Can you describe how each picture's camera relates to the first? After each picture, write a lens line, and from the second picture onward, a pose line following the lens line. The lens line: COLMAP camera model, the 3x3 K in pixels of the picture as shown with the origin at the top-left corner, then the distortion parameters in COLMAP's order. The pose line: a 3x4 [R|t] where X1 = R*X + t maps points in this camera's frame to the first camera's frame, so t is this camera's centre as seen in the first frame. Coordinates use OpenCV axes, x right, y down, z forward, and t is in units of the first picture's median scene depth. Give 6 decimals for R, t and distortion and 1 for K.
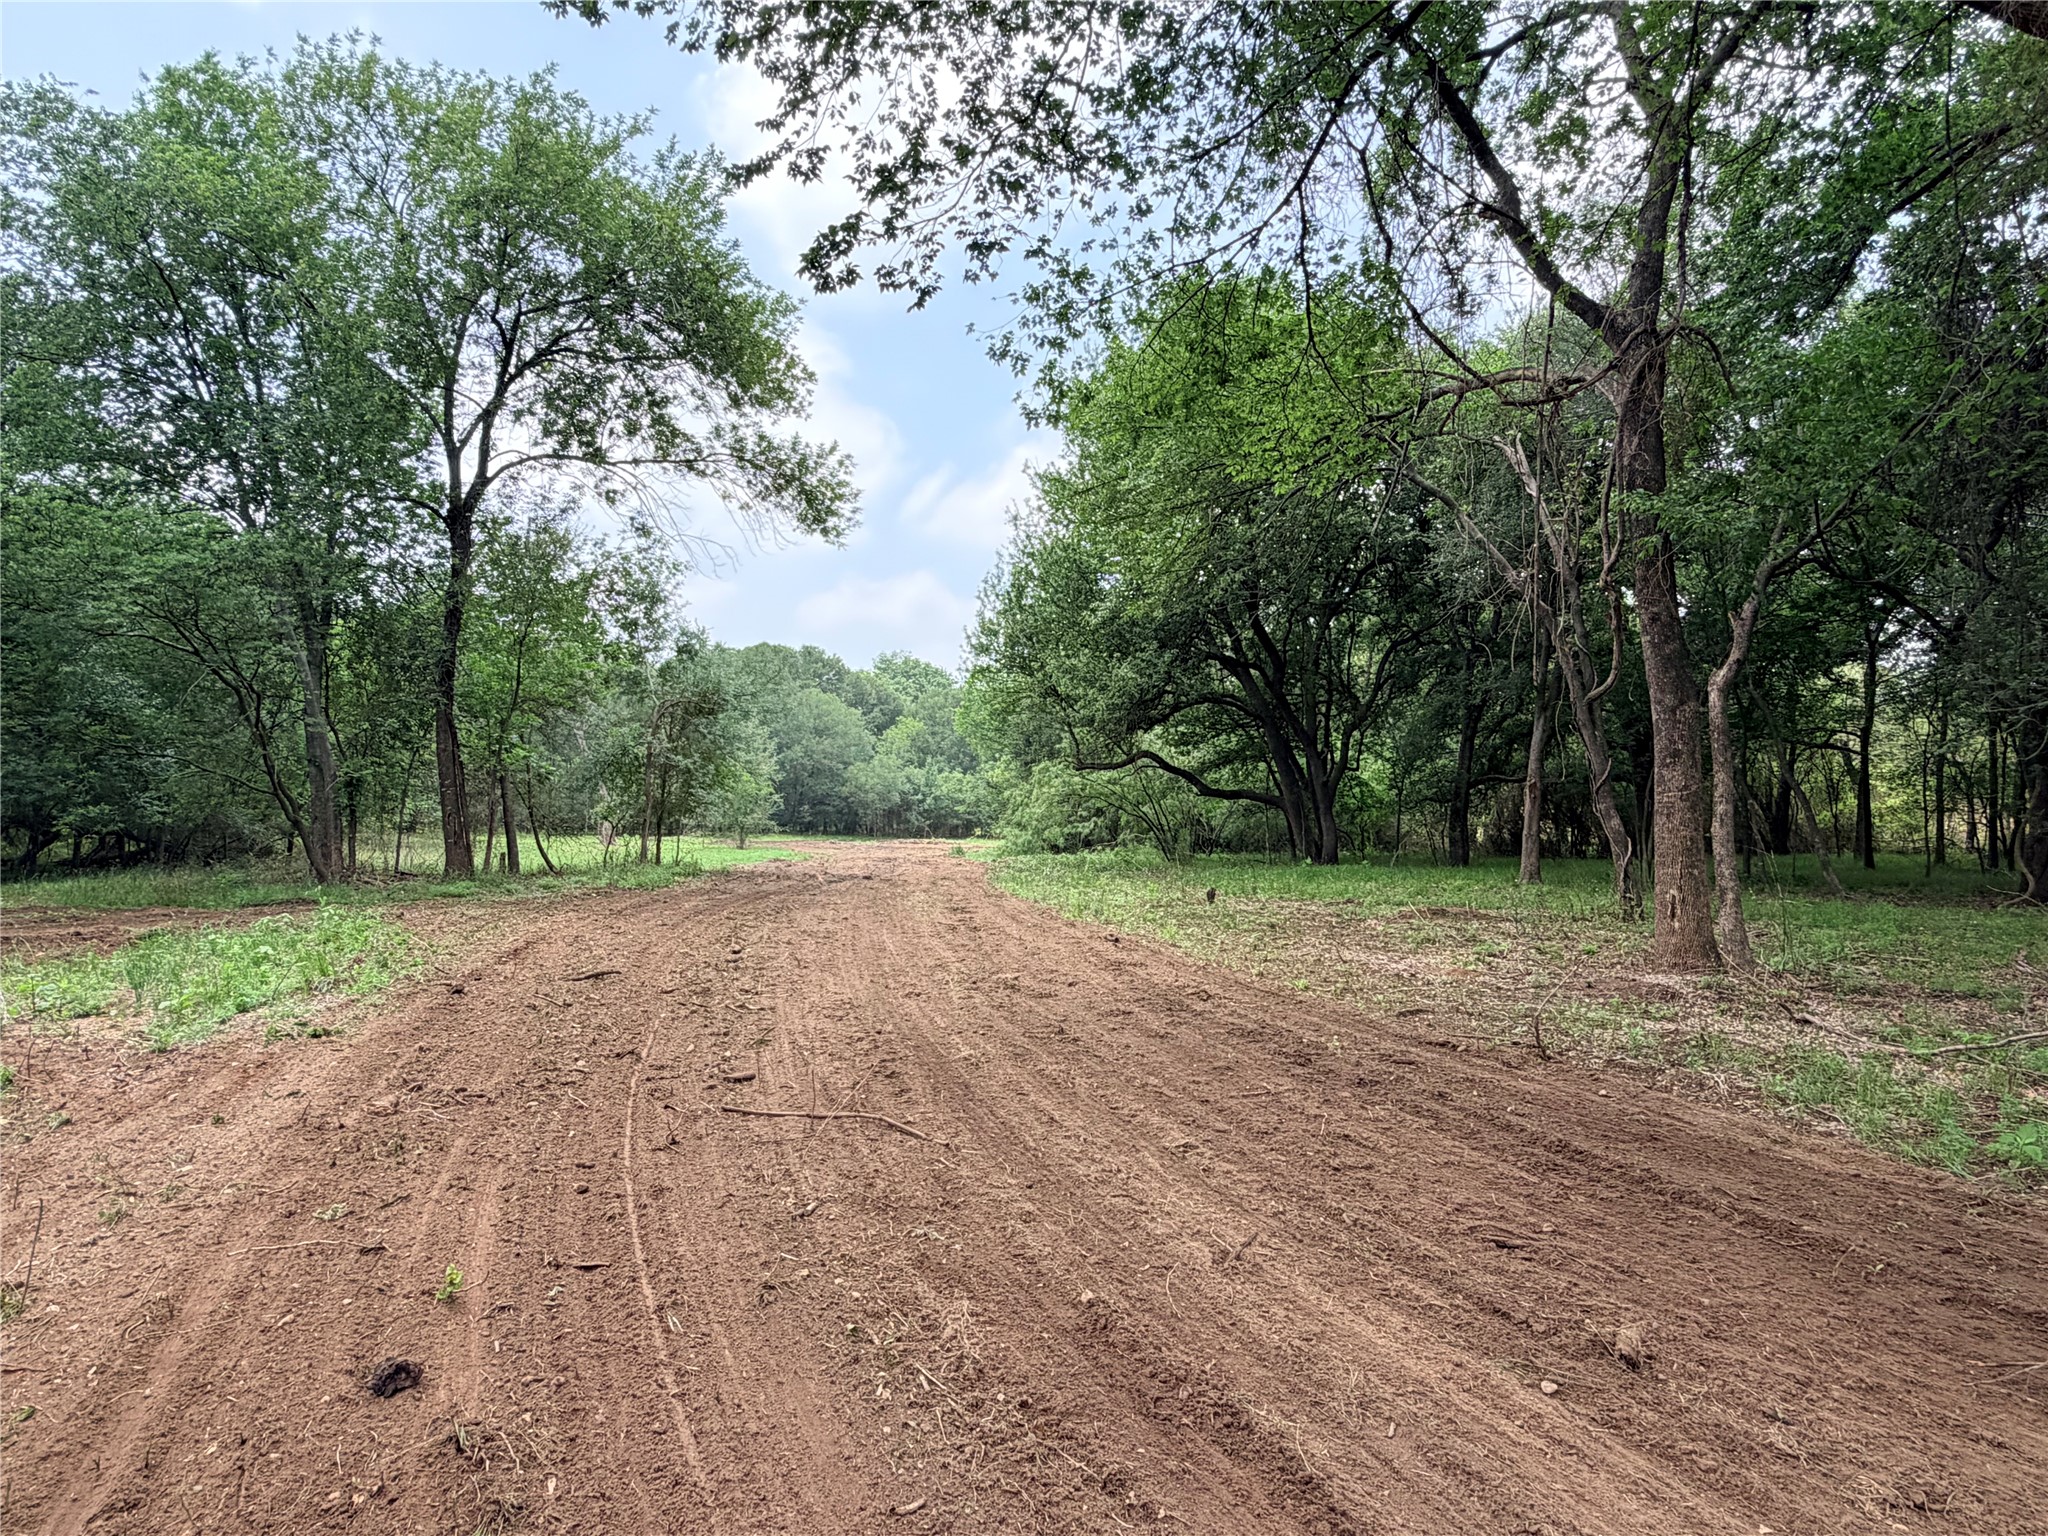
lens RADIAL K [[1255.2, 0, 1019.5], [0, 1255.2, 767.6], [0, 0, 1]] dist [-0.013965, -0.002058]
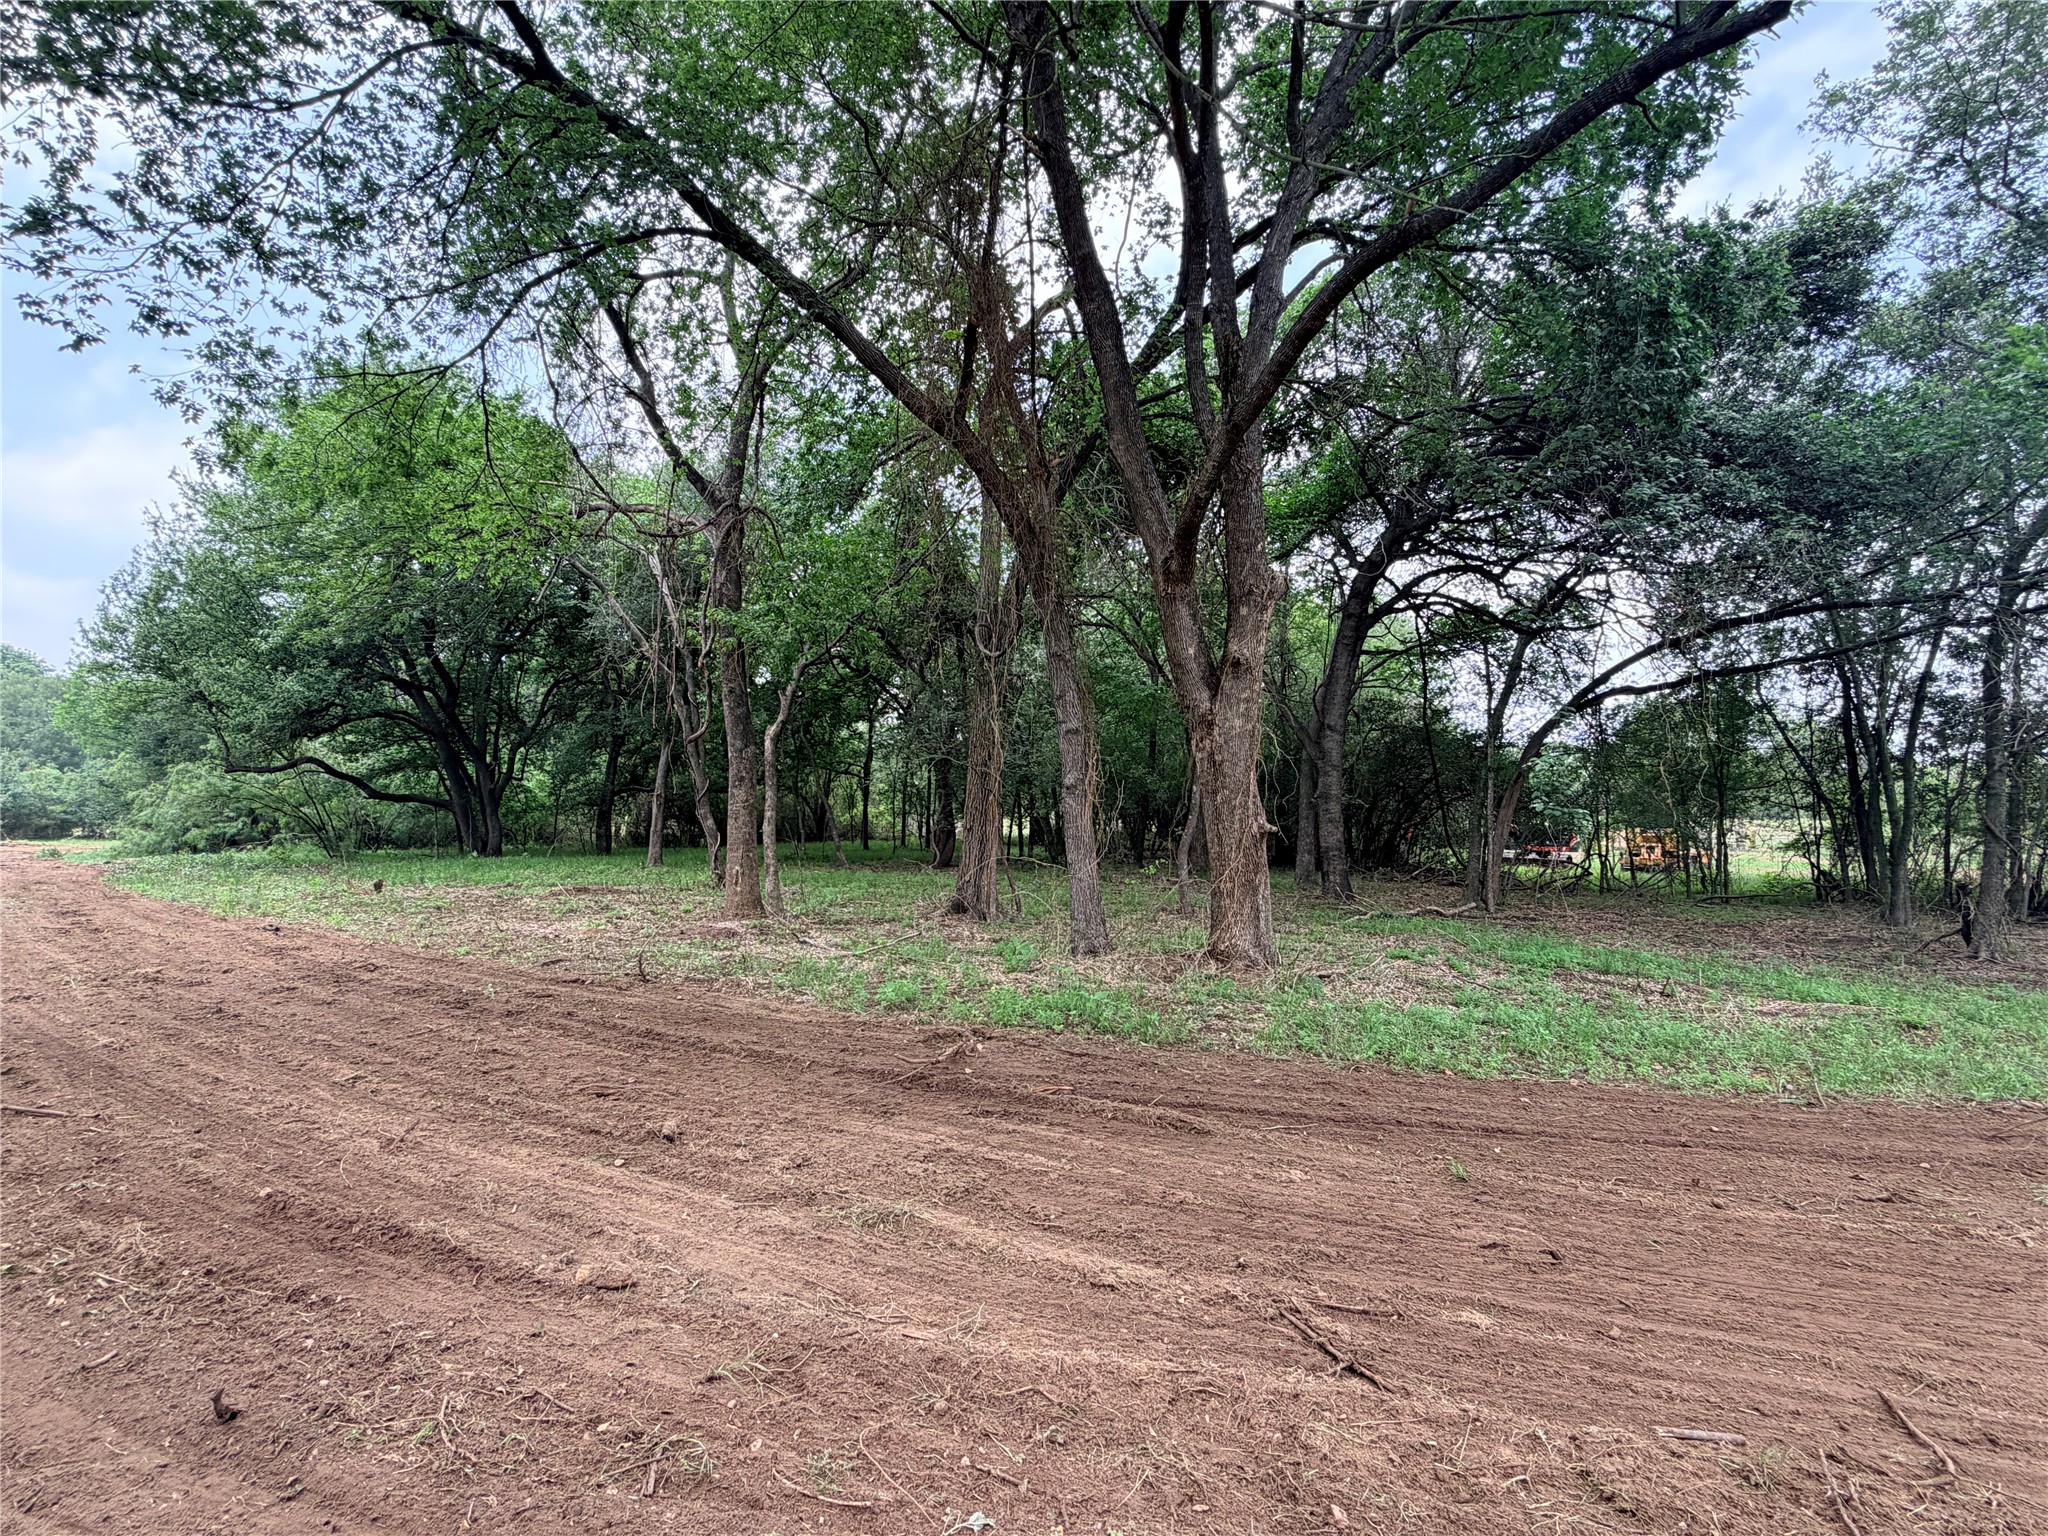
lens RADIAL K [[945.3, 0, 1022.6], [0, 945.3, 778.0], [0, 0, 1]] dist [0.006104, -0.000214]
pose [[0.732818, 0.027985, 0.679849, -0.023110], [-0.027186, 0.999560, -0.011841, -0.008988], [-0.679882, -0.009805, 0.733256, -0.114381]]
